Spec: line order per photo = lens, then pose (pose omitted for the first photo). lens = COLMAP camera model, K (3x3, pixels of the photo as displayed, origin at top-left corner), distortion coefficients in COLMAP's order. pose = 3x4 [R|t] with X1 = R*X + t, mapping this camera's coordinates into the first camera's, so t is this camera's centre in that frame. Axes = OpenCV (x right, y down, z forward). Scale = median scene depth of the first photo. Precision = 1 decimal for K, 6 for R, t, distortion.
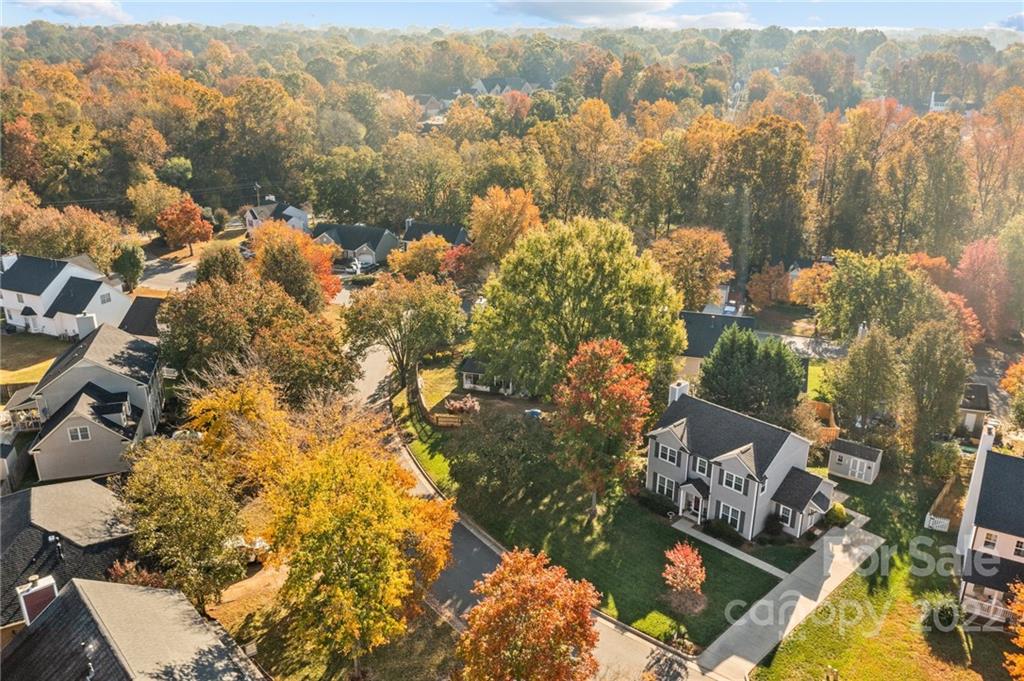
lens RADIAL K [[815.1, 0, 509.0], [0, 815.1, 345.6], [0, 0, 1]] dist [-0.016504, 0.011819]
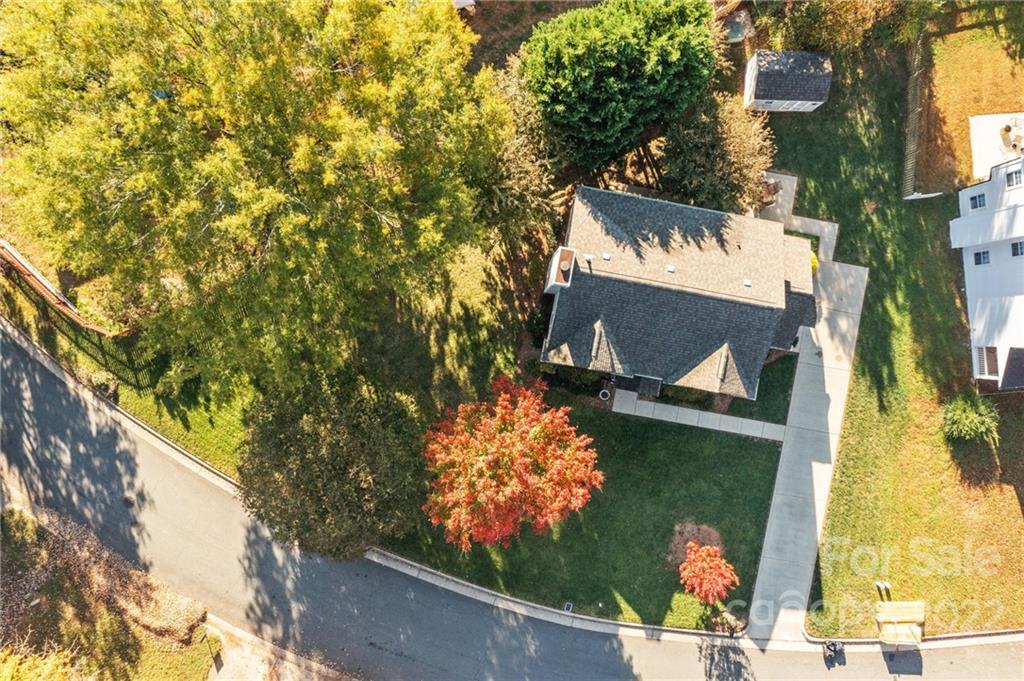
lens RADIAL K [[815.1, 0, 511.6], [0, 815.1, 340.7], [0, 0, 1]] dist [-0.016504, 0.011819]
pose [[0.813561, -0.581471, 0.003116, 0.164835], [0.200104, 0.284997, 0.937409, -0.483875], [-0.545964, -0.762016, 0.348217, 0.867273]]
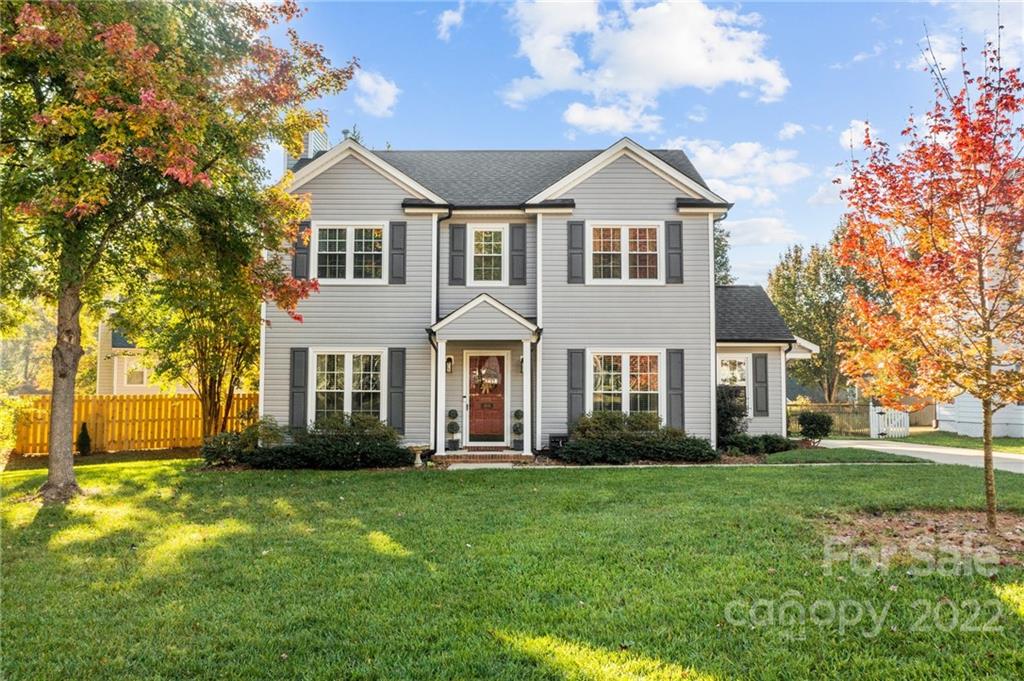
lens RADIAL K [[815.1, 0, 516.8], [0, 815.1, 346.7], [0, 0, 1]] dist [-0.016504, 0.011819]
pose [[0.709510, 0.032171, 0.703960, 0.047141], [0.255260, 0.919385, -0.299288, 0.269306], [-0.656839, 0.392040, 0.644101, 0.837742]]
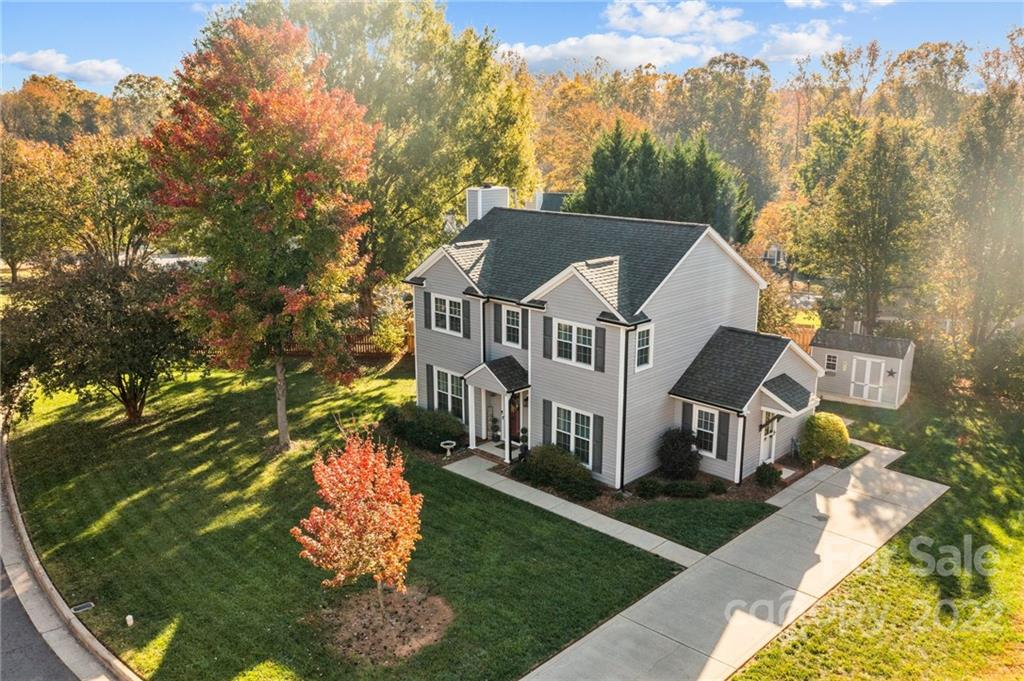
lens RADIAL K [[815.1, 0, 512.3], [0, 815.1, 344.4], [0, 0, 1]] dist [-0.016504, 0.011819]
pose [[0.999822, -0.010076, 0.015958, 0.234192], [0.011894, 0.992911, -0.118262, 0.212449], [-0.014654, 0.118431, 0.992854, 0.581192]]
